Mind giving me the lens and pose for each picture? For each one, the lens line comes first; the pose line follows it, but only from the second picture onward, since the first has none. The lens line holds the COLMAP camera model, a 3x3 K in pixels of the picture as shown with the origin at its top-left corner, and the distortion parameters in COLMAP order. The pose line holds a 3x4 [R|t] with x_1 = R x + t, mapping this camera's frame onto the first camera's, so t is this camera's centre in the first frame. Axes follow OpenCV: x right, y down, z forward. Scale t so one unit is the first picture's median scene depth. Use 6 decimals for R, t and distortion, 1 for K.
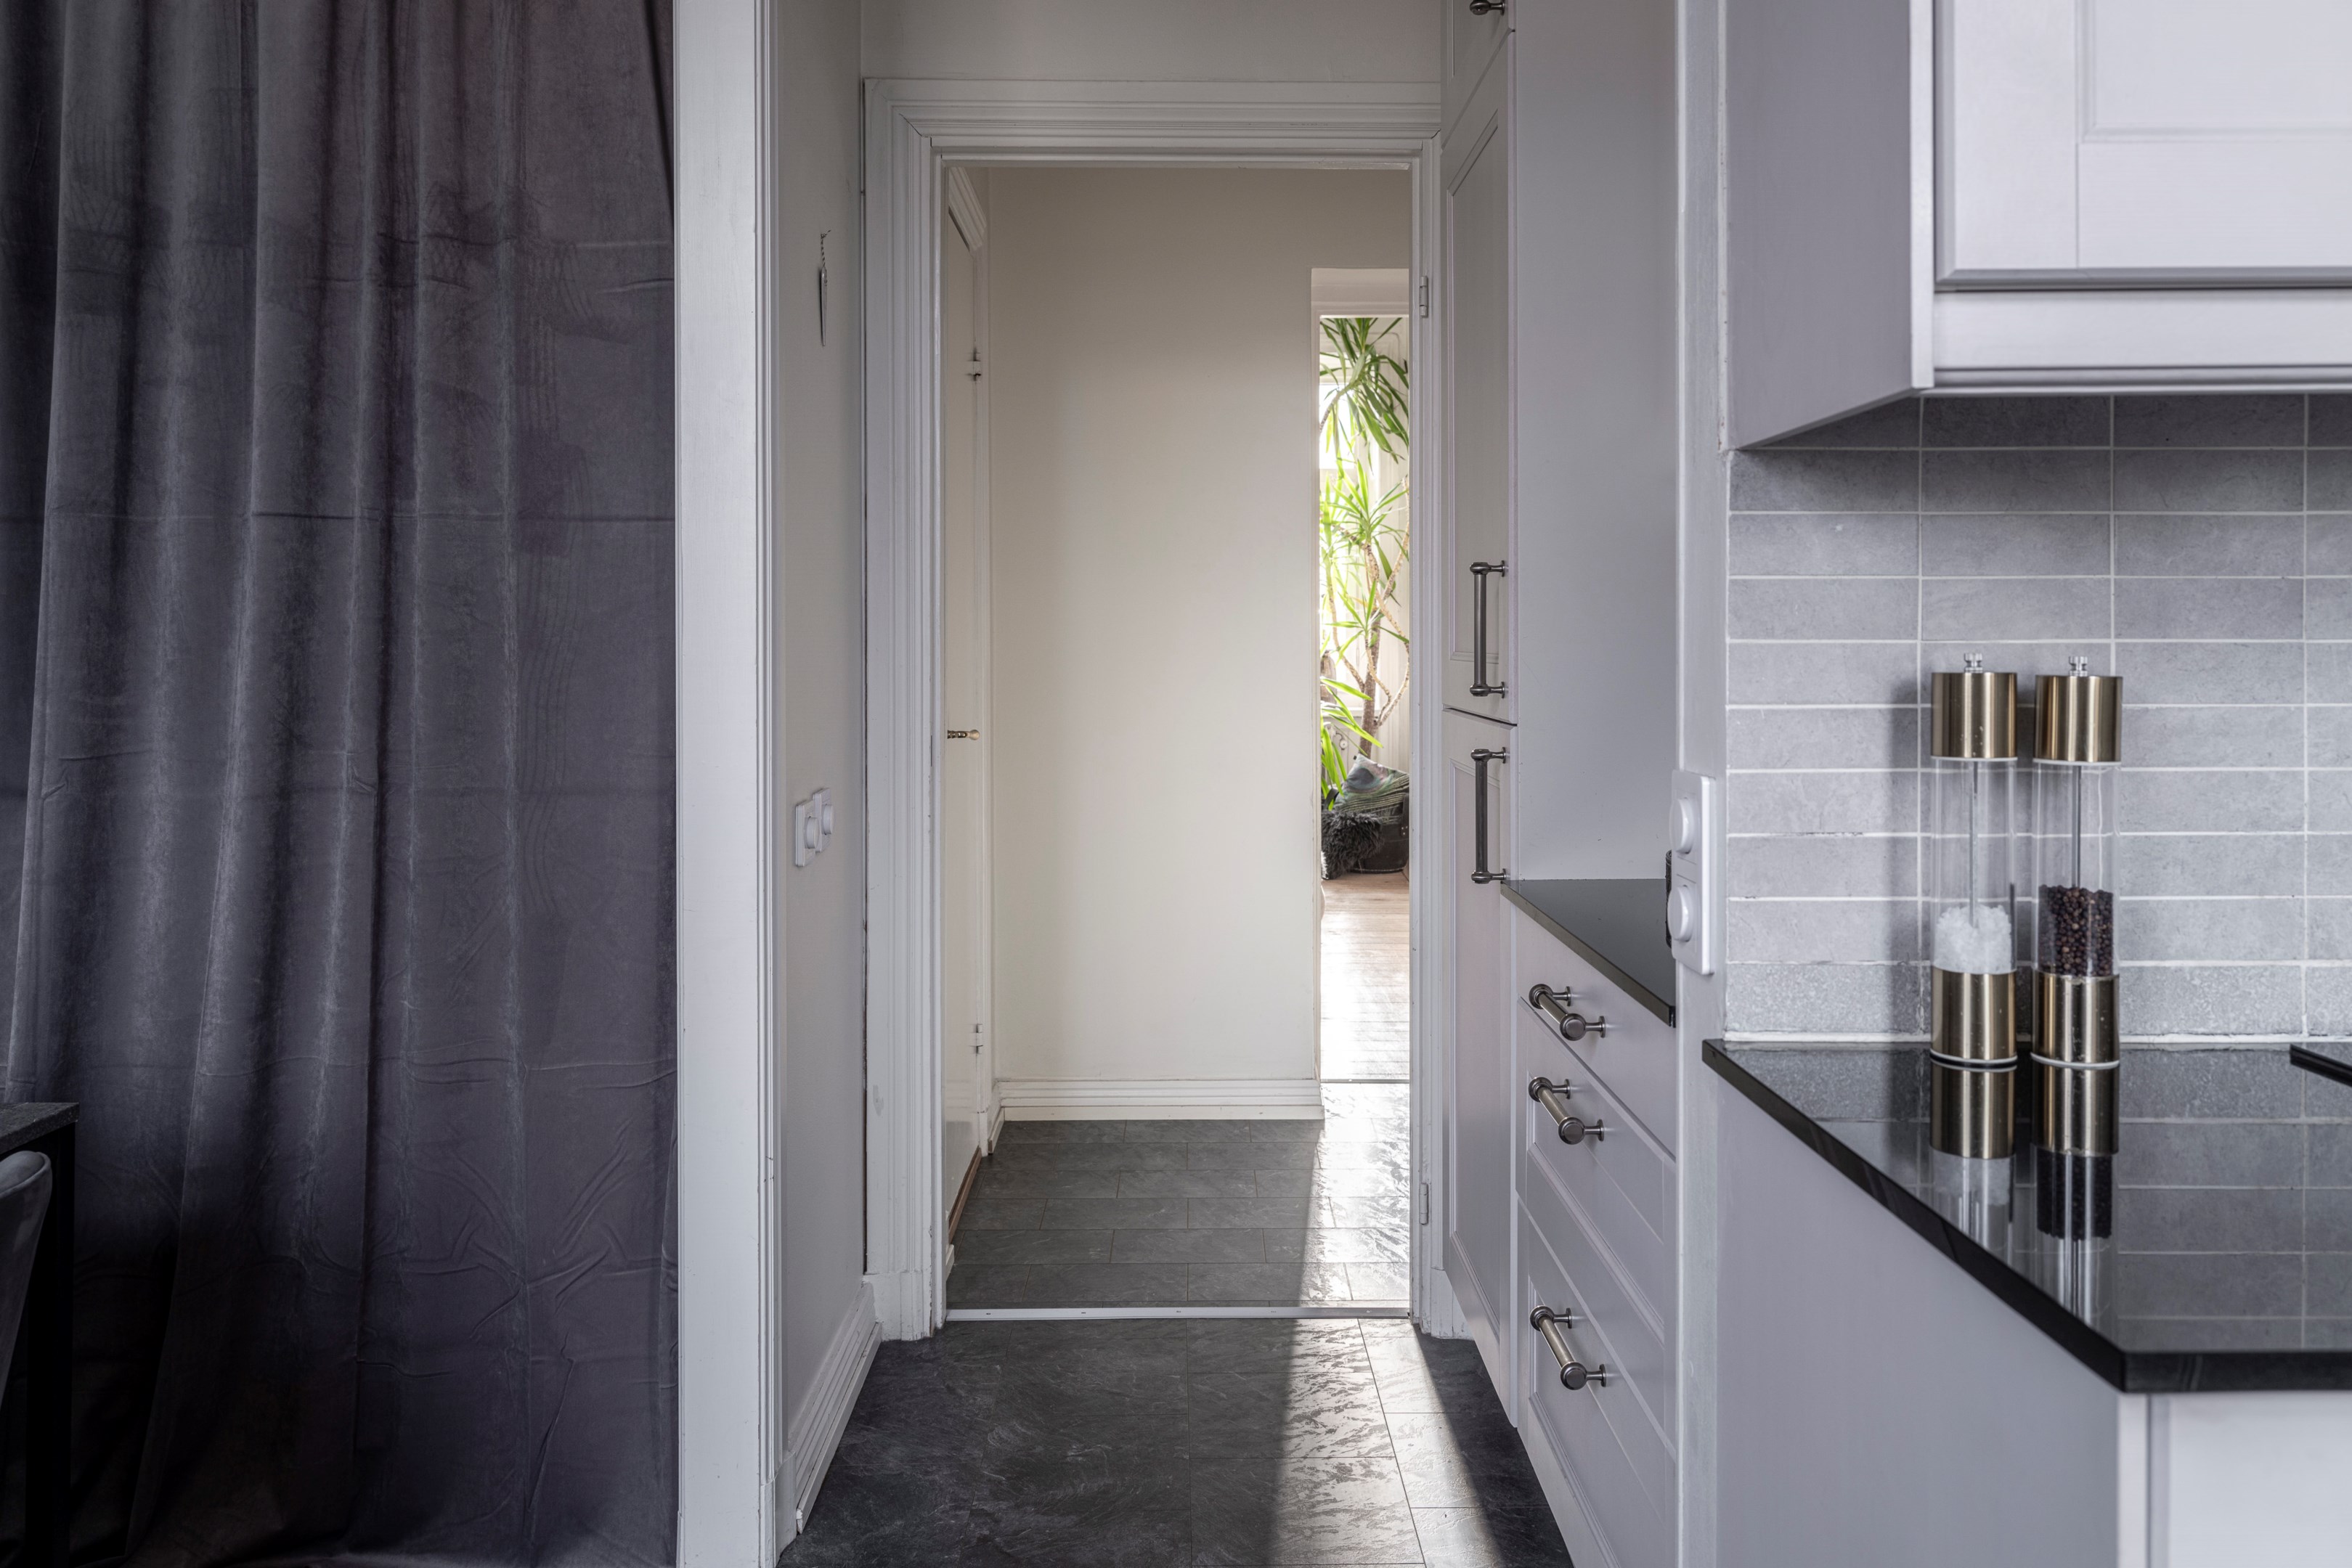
lens RADIAL K [[1767.5, 0, 1184.2], [0, 1767.5, 654.2], [0, 0, 1]] dist [0.004973, 0.000541]
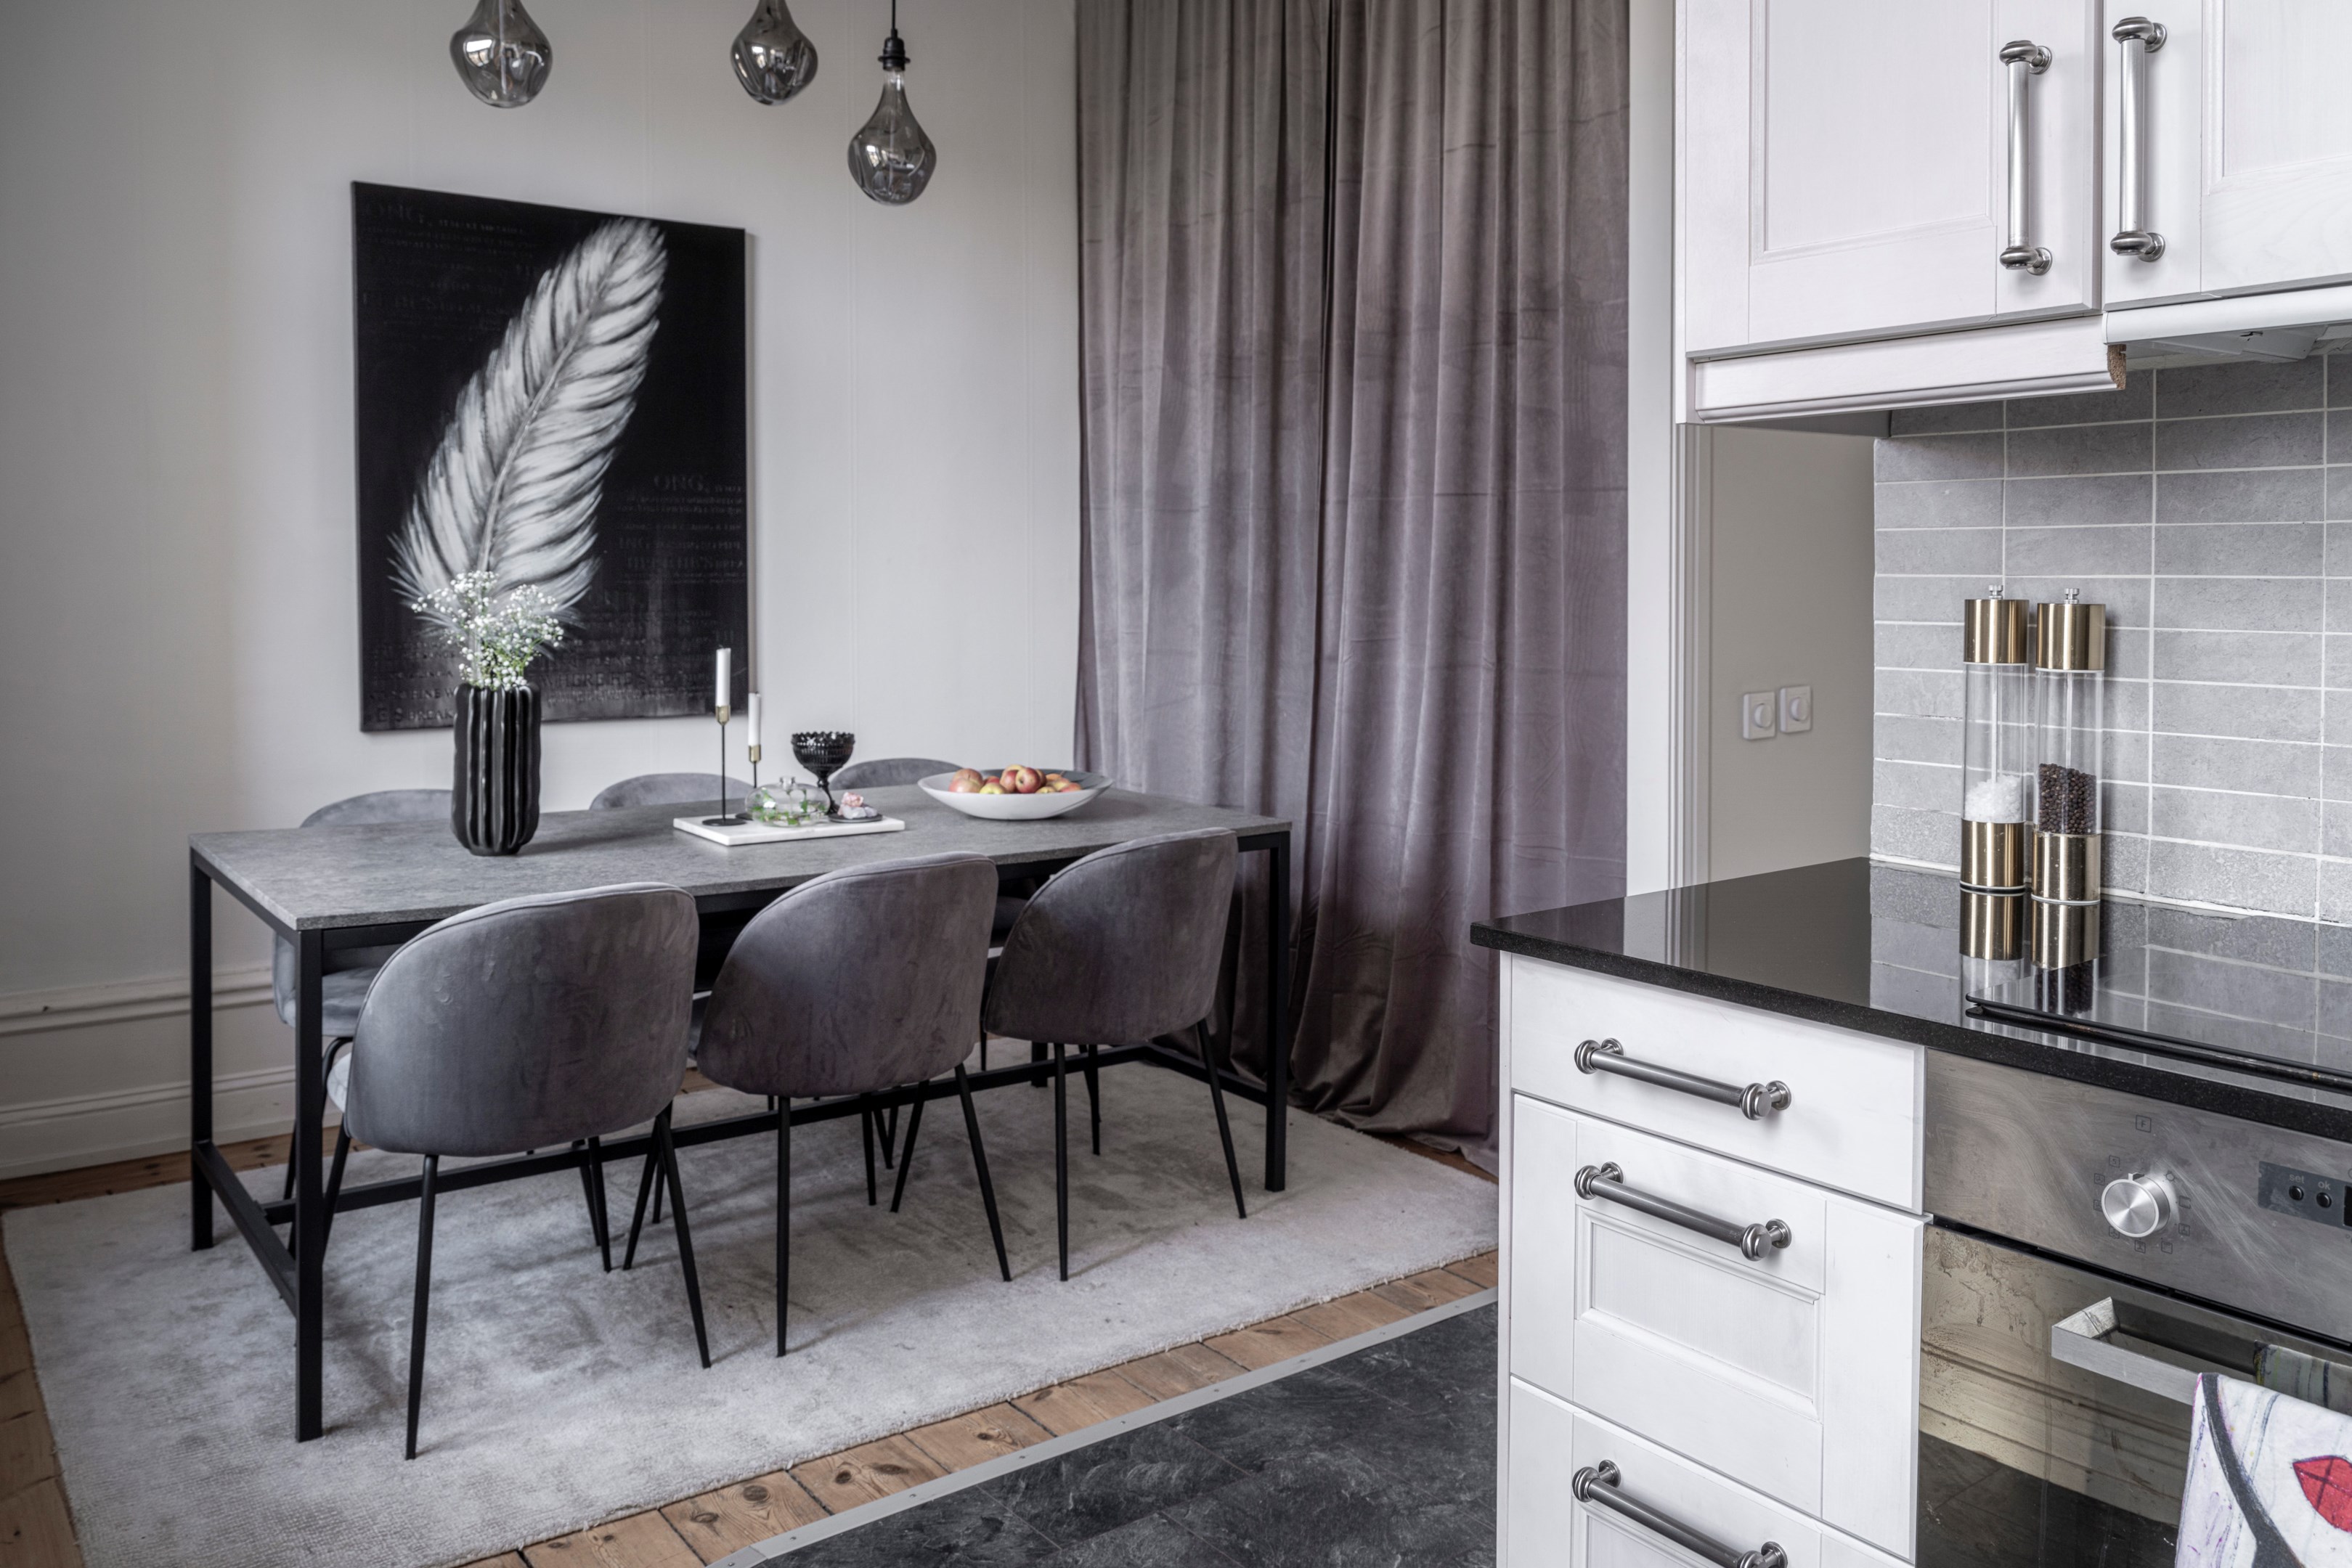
lens RADIAL K [[1784.3, 0, 1173.3], [0, 1784.3, 635.2], [0, 0, 1]] dist [0.002314, -0.000971]
pose [[0.590282, 0.031265, -0.806592, 1.126876], [-0.009226, 0.999446, 0.031988, -0.000144], [0.807144, -0.011440, 0.590243, -0.287297]]
